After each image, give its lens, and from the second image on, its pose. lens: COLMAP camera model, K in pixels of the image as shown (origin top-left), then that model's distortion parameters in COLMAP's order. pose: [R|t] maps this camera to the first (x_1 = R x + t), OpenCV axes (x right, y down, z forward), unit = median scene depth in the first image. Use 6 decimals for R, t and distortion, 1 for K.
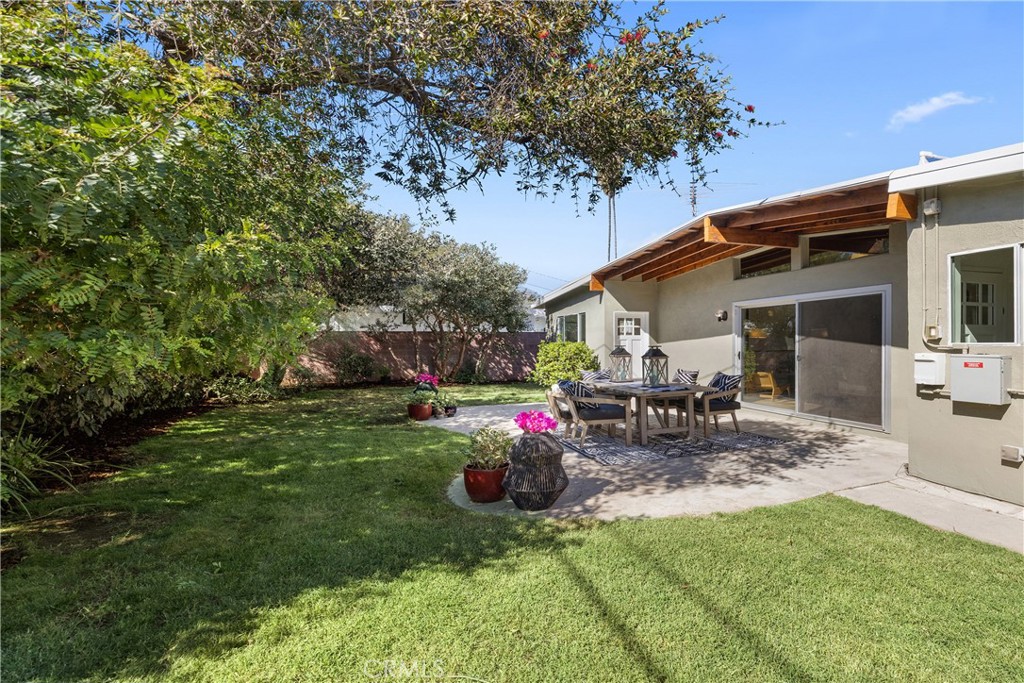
lens RADIAL K [[442.0, 0, 545.1], [0, 442.0, 341.2], [0, 0, 1]] dist [-0.001134, -0.000195]
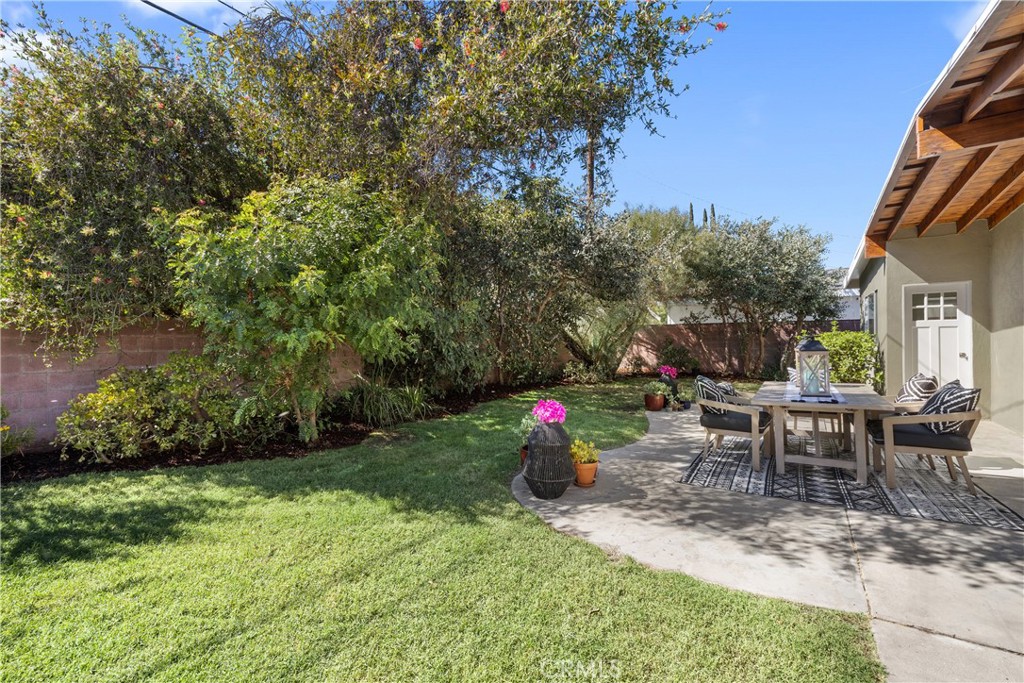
lens RADIAL K [[442.0, 0, 545.1], [0, 442.0, 341.2], [0, 0, 1]] dist [-0.001134, -0.000195]
pose [[0.629008, 0.001351, -0.777398, 0.694966], [0.011871, 0.999865, 0.011342, 0.008191], [0.777308, -0.016363, 0.628907, 0.332391]]
